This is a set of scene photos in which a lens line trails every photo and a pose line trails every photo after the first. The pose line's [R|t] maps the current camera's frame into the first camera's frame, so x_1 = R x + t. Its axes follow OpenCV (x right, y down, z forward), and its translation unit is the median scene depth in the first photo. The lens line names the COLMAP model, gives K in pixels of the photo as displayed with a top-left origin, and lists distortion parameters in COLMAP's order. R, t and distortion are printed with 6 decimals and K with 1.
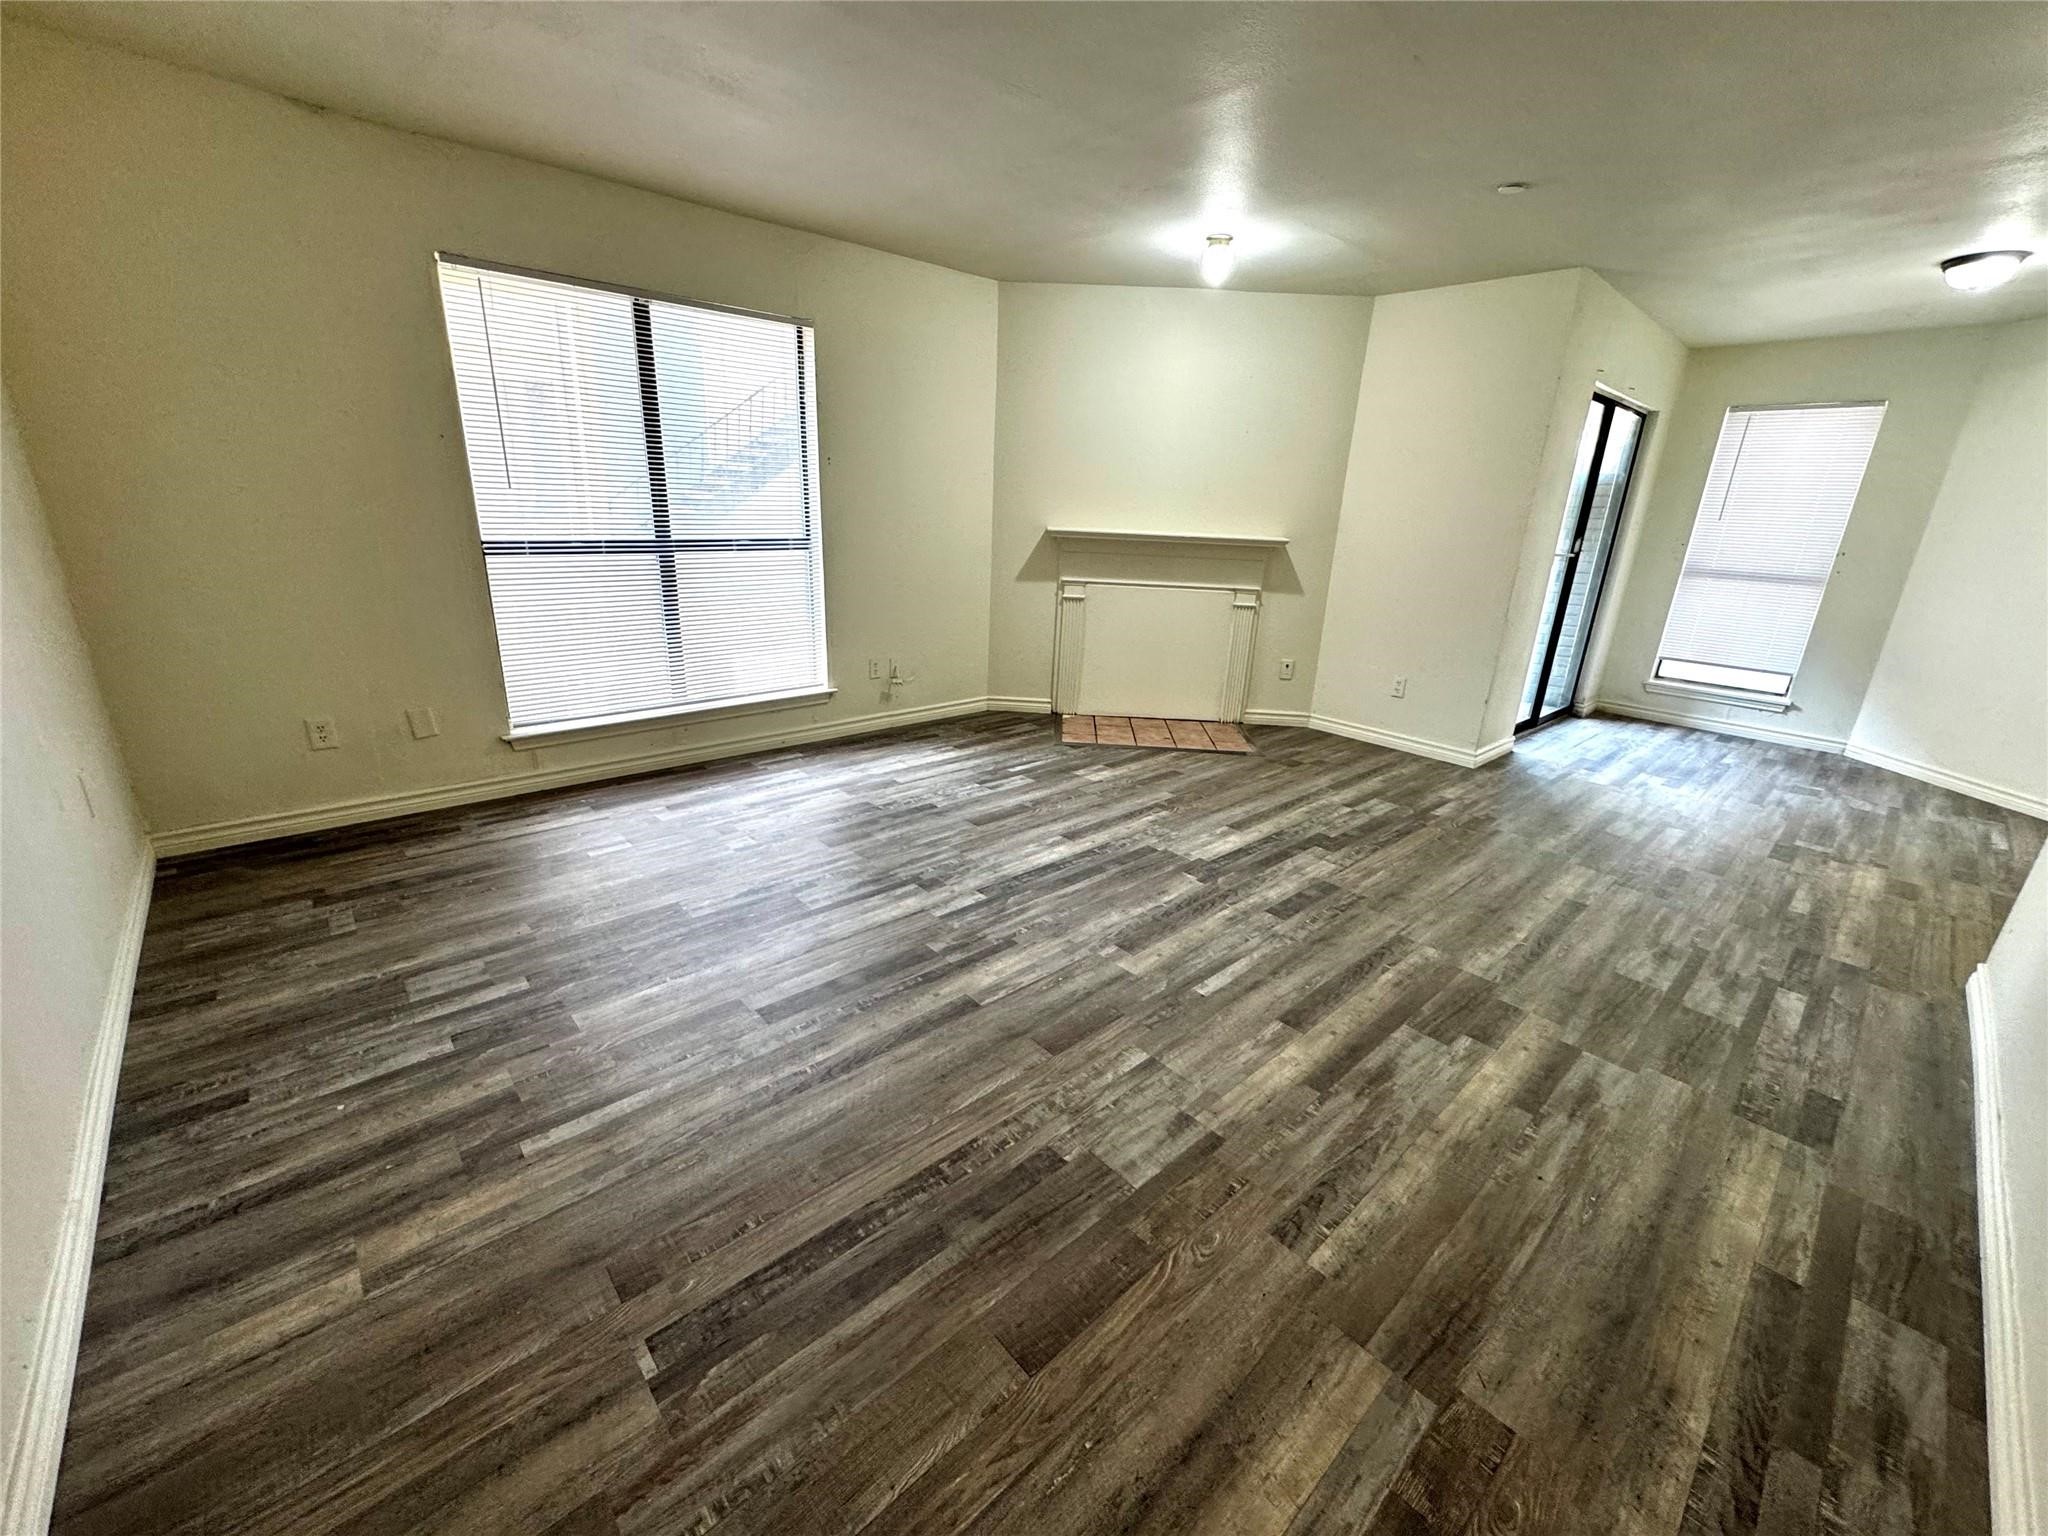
lens RADIAL K [[817.8, 0, 1024.0], [0, 817.8, 768.0], [0, 0, 1]] dist [-0.002104, 0.000376]
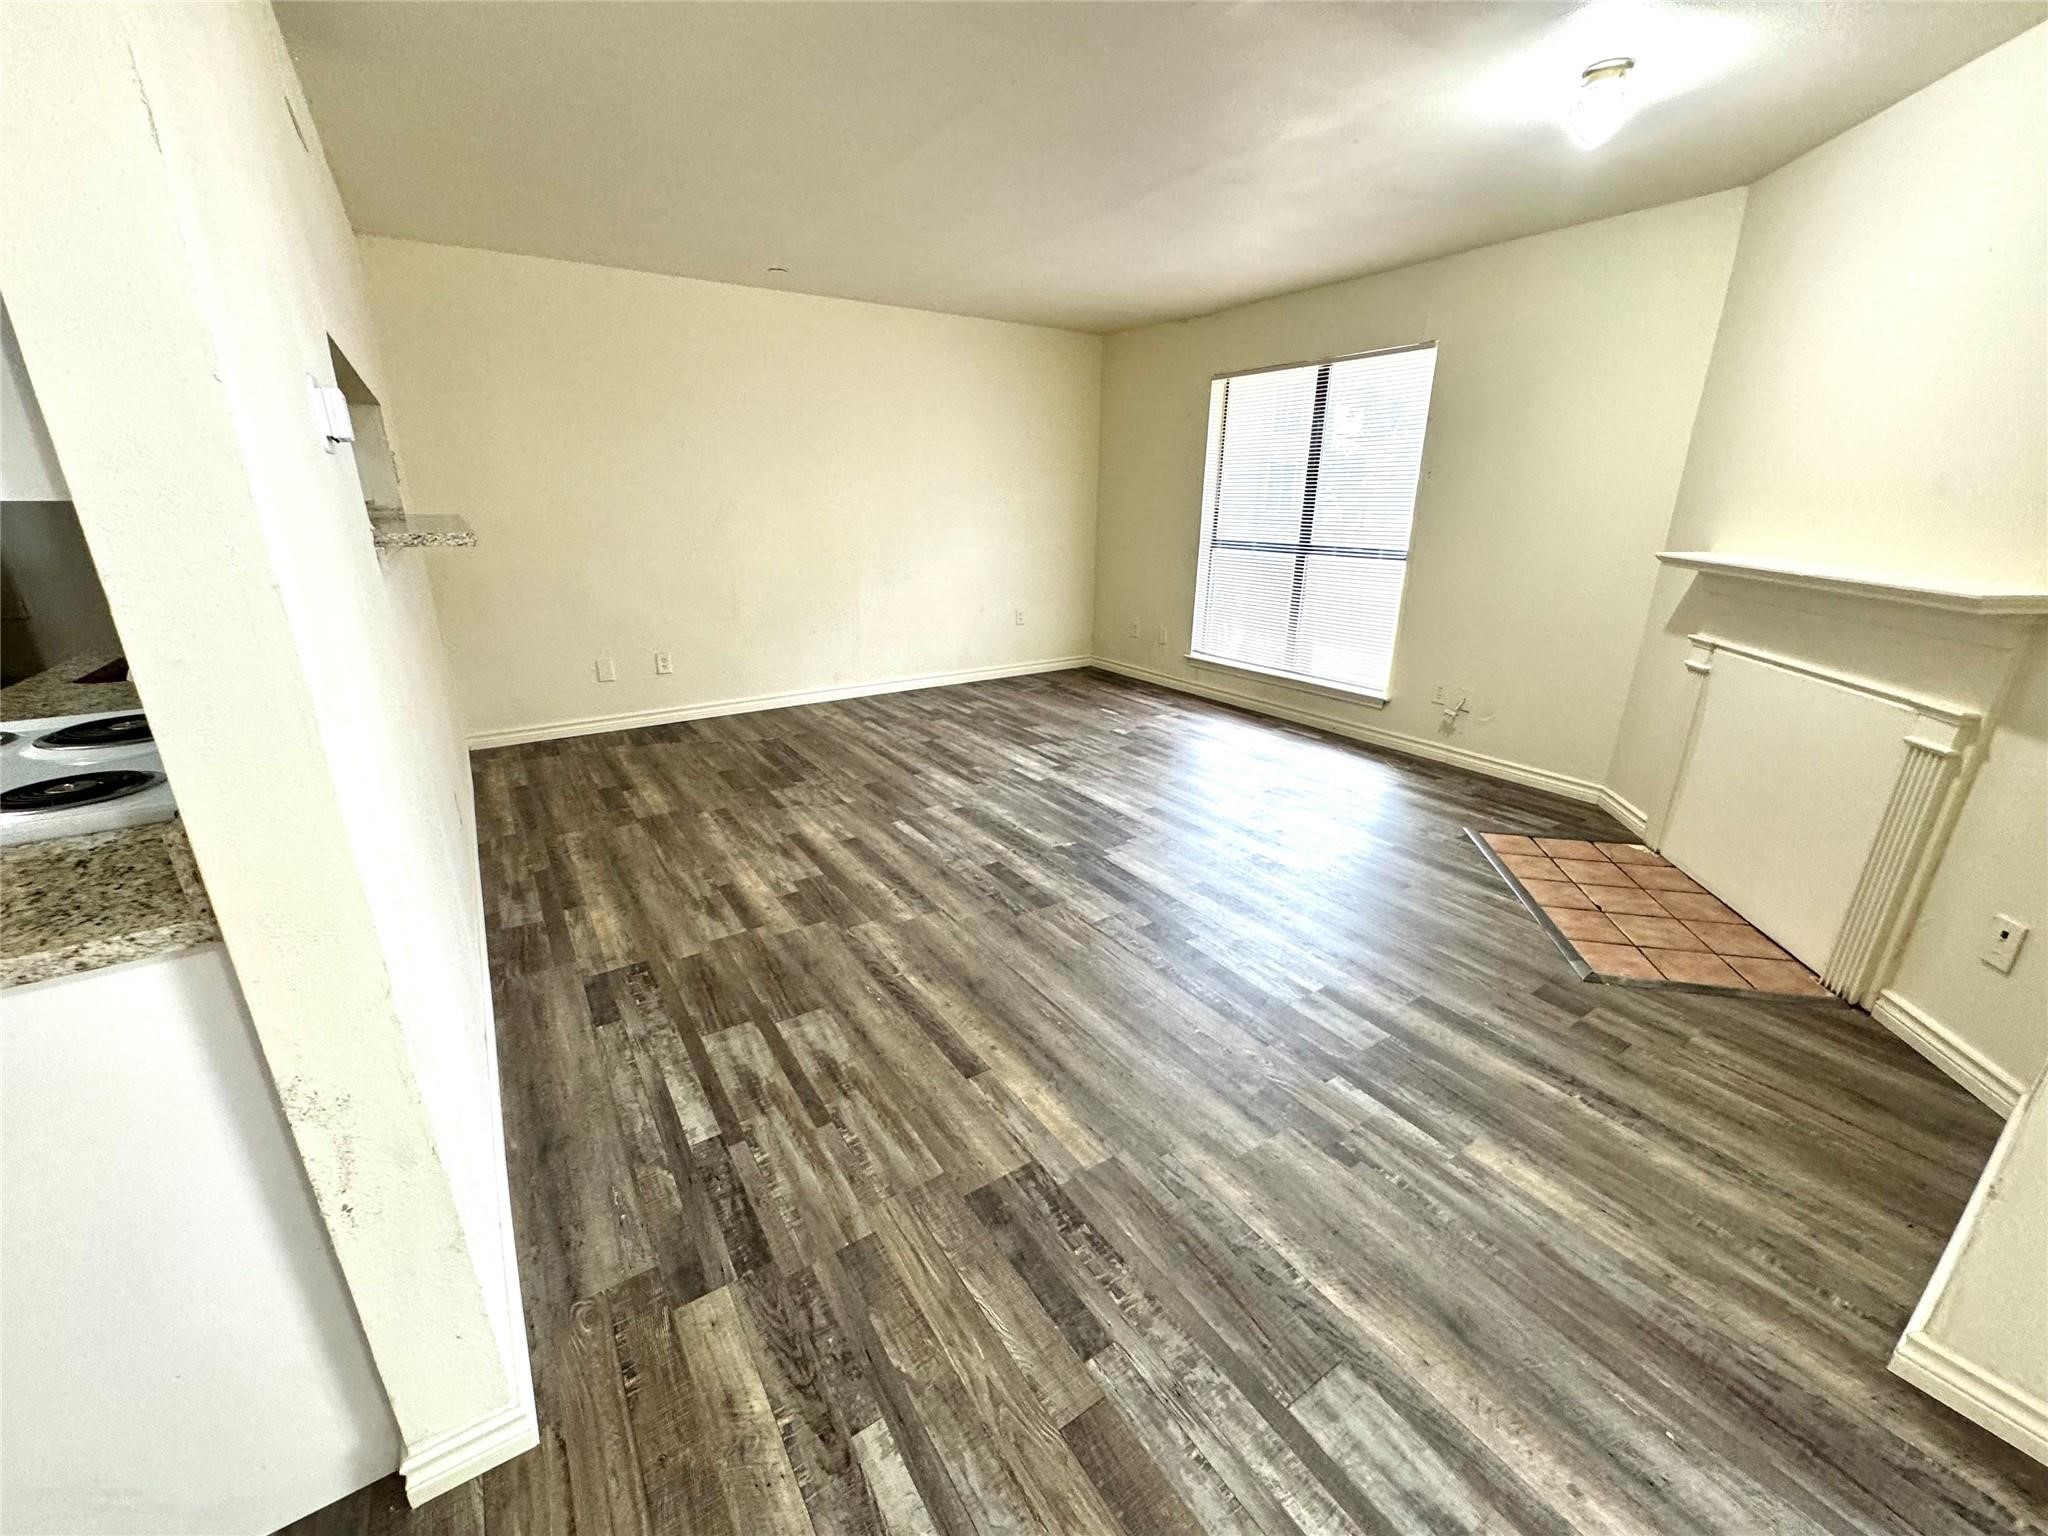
lens RADIAL K [[817.8, 0, 1024.0], [0, 817.8, 768.0], [0, 0, 1]] dist [-0.002104, 0.000376]
pose [[-0.147351, 0.275575, -0.949919, 1.178249], [-0.323096, 0.894305, 0.309560, -0.266497], [0.934825, 0.352528, -0.042739, 0.925509]]
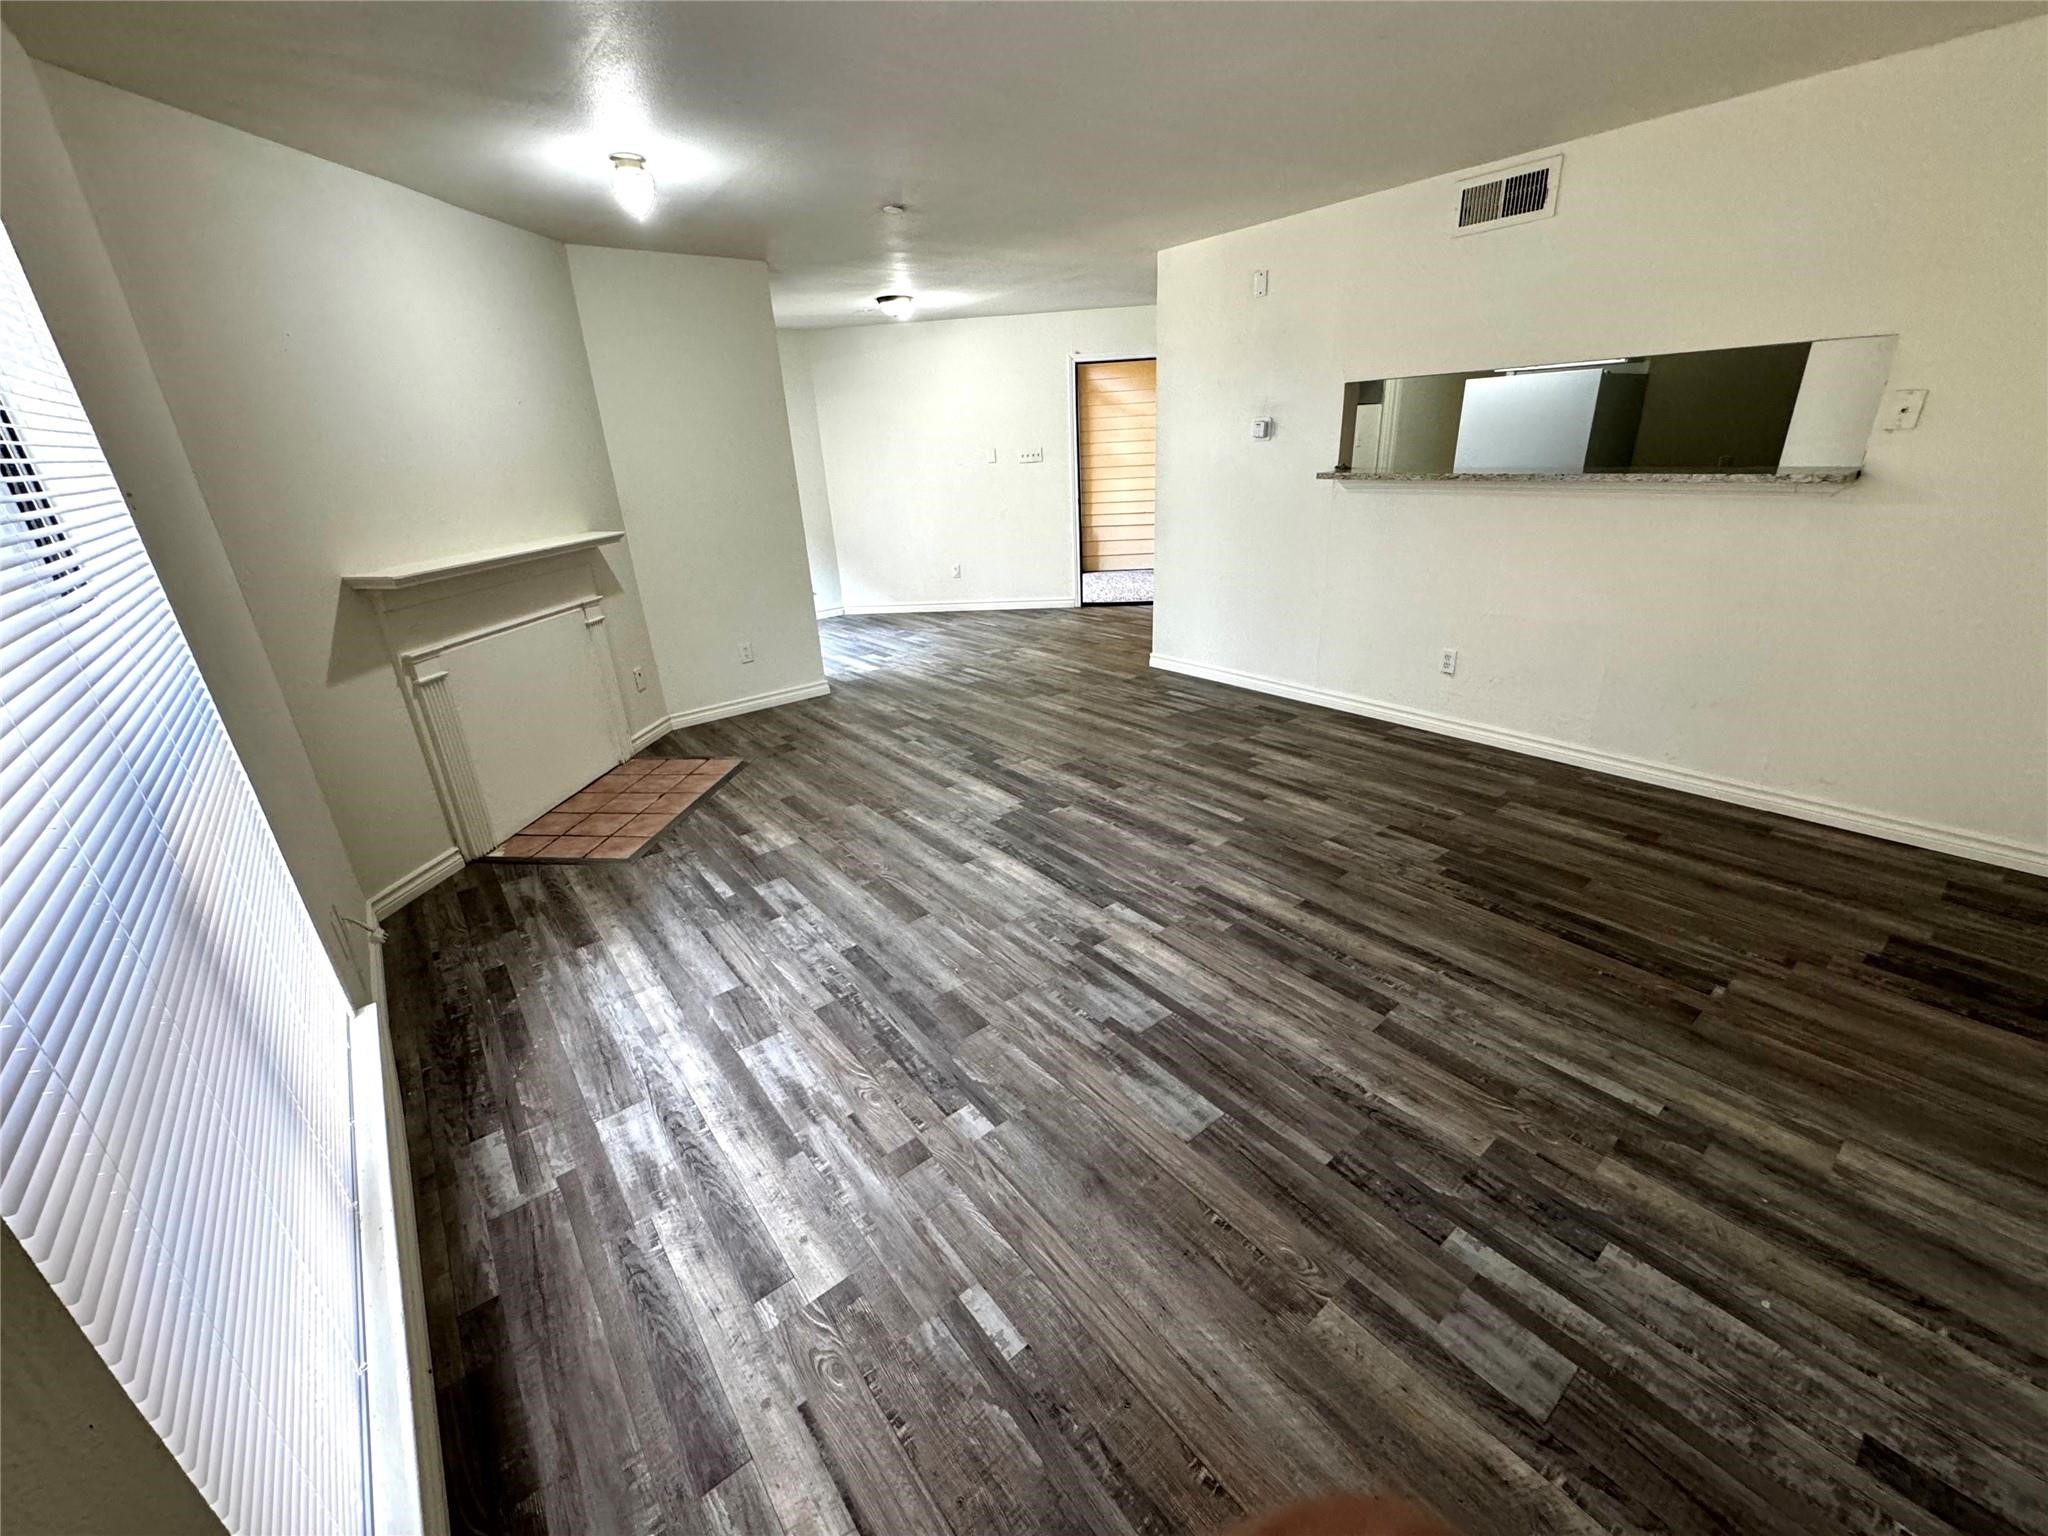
lens RADIAL K [[817.8, 0, 1024.0], [0, 817.8, 768.0], [0, 0, 1]] dist [-0.002104, 0.000376]
pose [[0.063558, -0.413866, 0.908116, -0.789541], [0.360597, 0.858002, 0.365789, -0.342201], [-0.930554, 0.304215, 0.203772, 0.766570]]
